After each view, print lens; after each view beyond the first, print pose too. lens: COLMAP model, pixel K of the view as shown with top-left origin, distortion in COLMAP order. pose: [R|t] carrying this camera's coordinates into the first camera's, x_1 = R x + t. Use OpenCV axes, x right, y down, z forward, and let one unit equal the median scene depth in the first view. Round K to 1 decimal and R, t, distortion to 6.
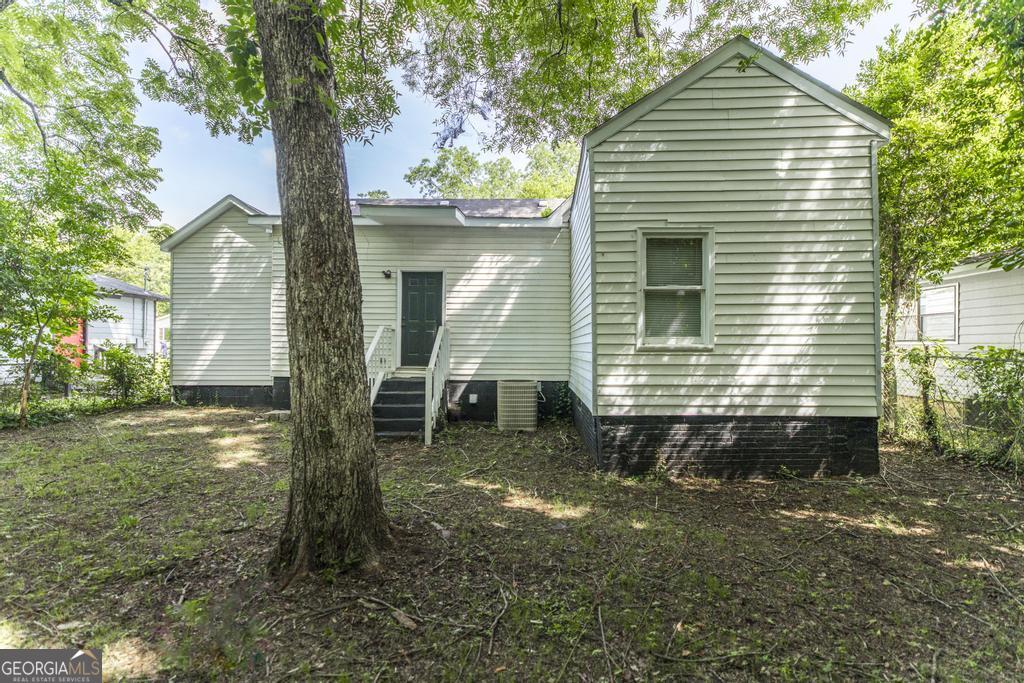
lens RADIAL K [[451.8, 0, 512.3], [0, 451.8, 342.4], [0, 0, 1]] dist [-0.000291, 0.000037]
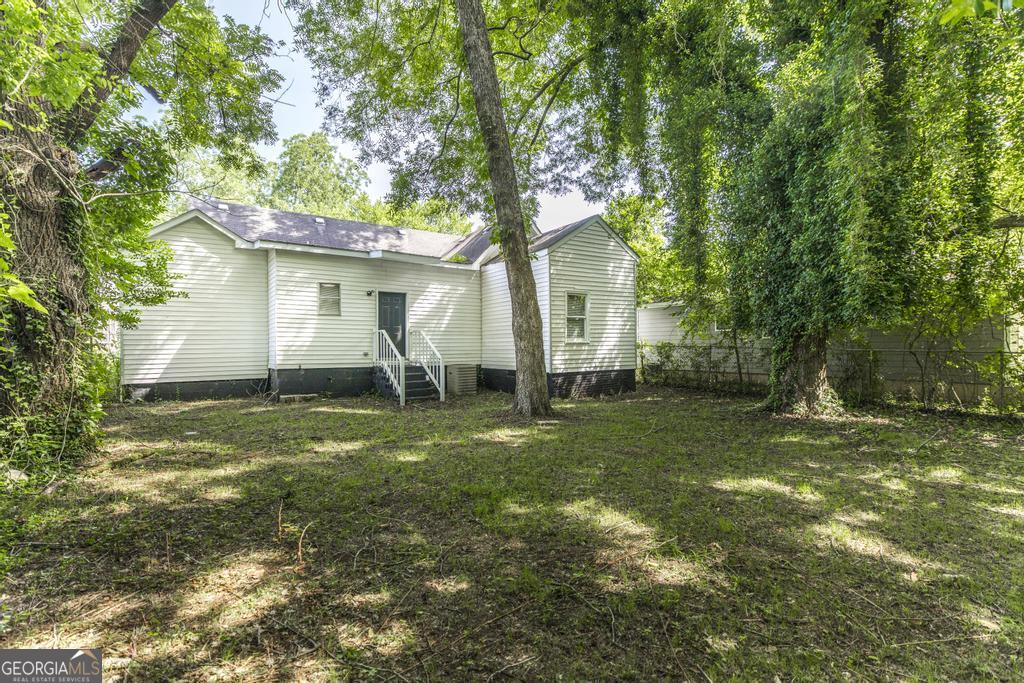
lens RADIAL K [[488.4, 0, 508.1], [0, 488.4, 340.5], [0, 0, 1]] dist [-0.000337, 0.000006]
pose [[0.813751, -0.004960, 0.581193, -0.819965], [0.004651, 0.999987, 0.002022, -0.003585], [-0.581195, 0.001058, 0.813763, -0.494617]]
